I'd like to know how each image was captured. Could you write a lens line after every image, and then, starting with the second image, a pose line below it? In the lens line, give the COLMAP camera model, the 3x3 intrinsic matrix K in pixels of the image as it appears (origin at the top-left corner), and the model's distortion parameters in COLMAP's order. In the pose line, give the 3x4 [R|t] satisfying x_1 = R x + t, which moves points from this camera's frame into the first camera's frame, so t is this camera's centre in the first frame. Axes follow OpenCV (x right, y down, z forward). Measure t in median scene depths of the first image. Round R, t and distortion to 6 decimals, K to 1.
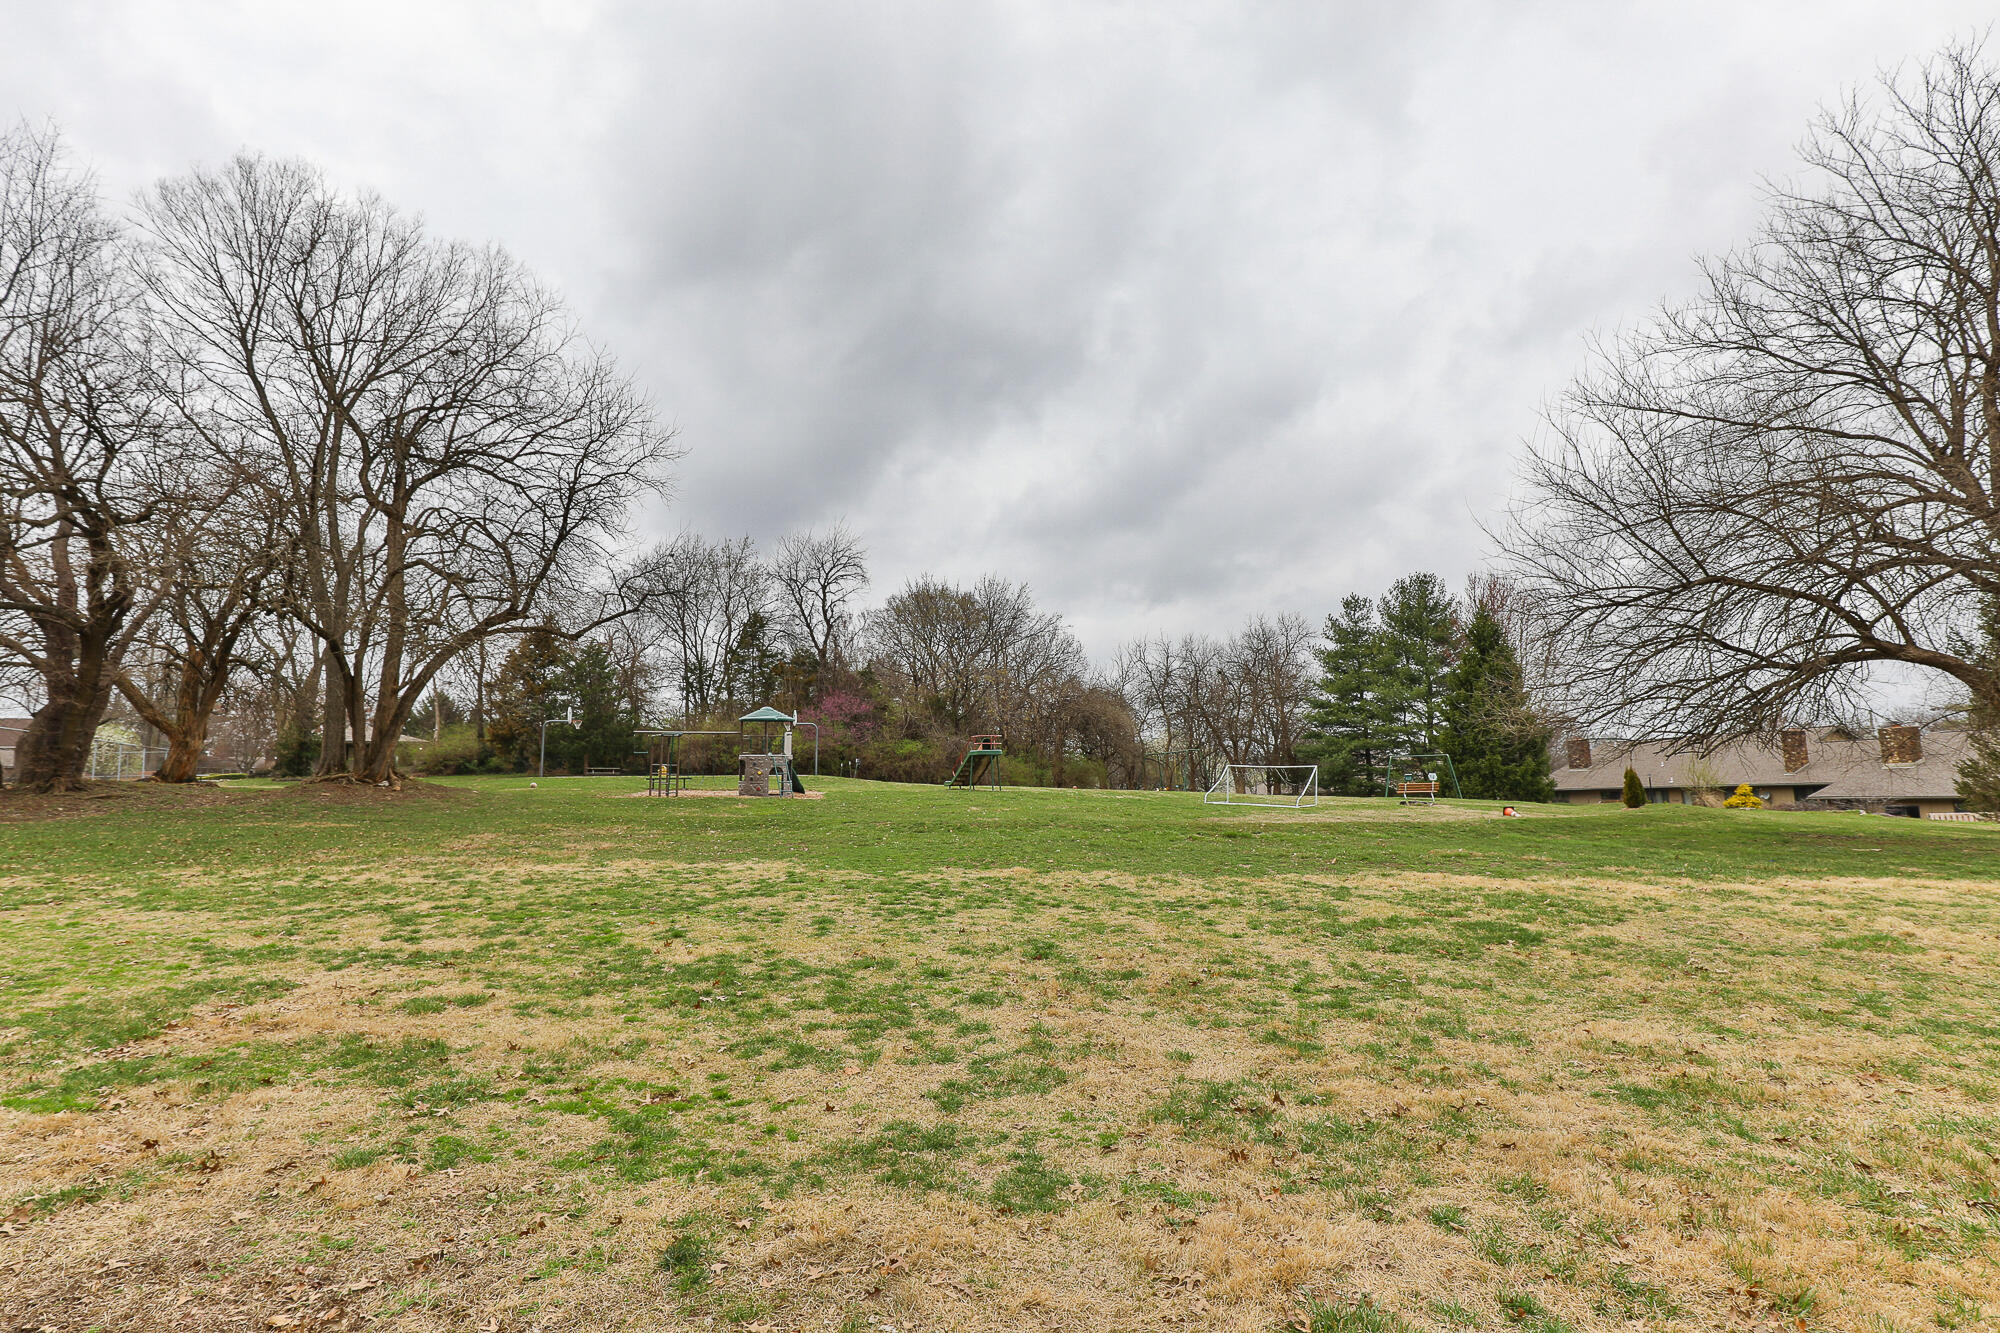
lens RADIAL K [[979.4, 0, 1018.7], [0, 979.4, 654.9], [0, 0, 1]] dist [-0.030886, 0.011306]
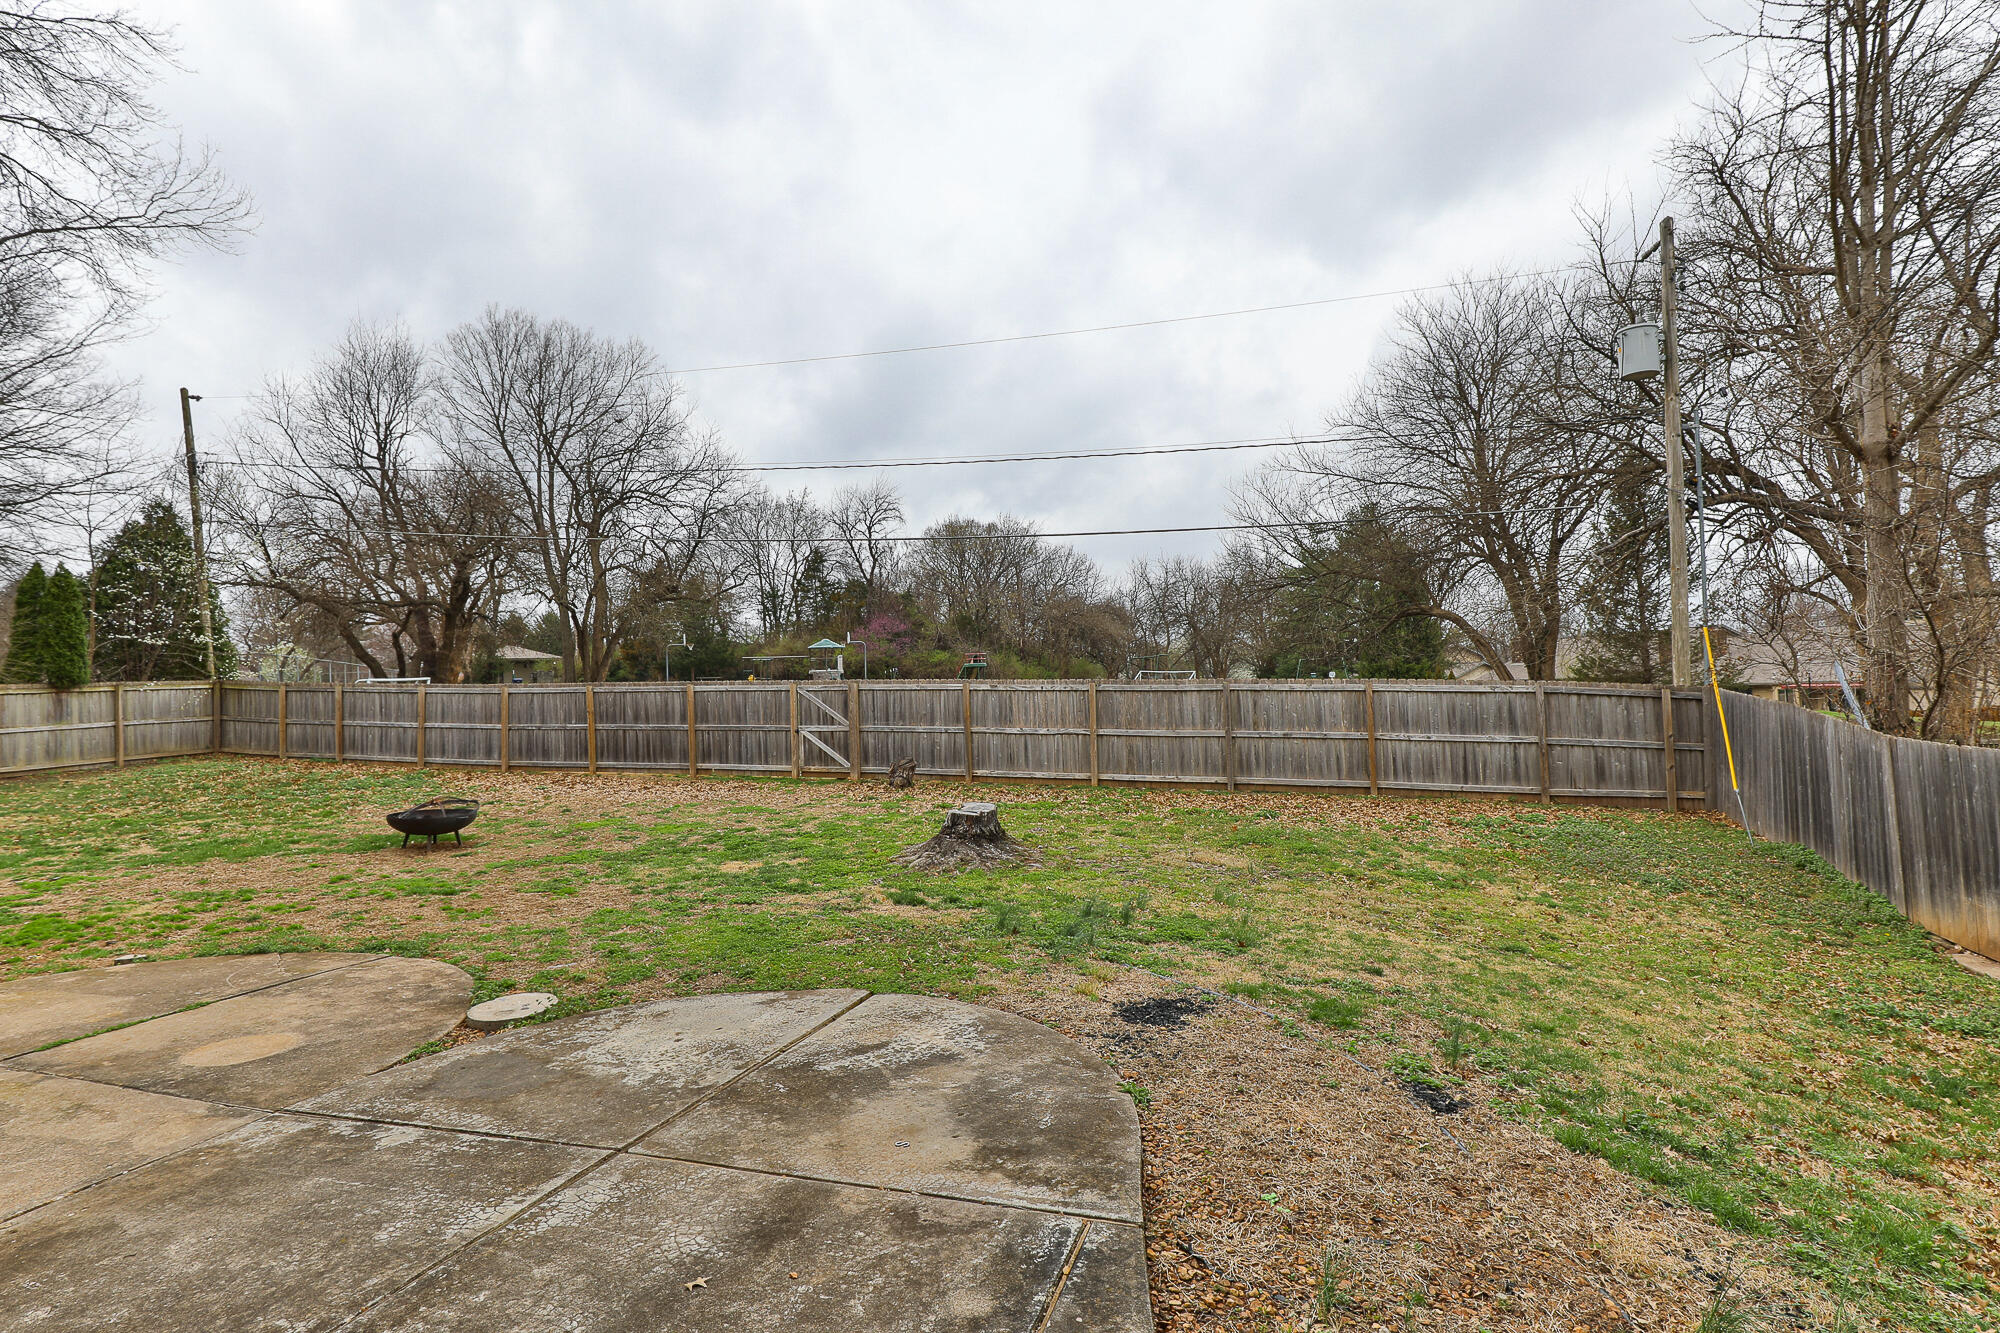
lens RADIAL K [[979.4, 0, 1018.7], [0, 979.4, 654.9], [0, 0, 1]] dist [-0.030886, 0.011306]
pose [[0.997945, -0.012795, -0.062782, 0.064789], [0.019365, 0.994264, 0.105182, -0.036135], [0.061076, -0.106182, 0.992469, -0.232468]]
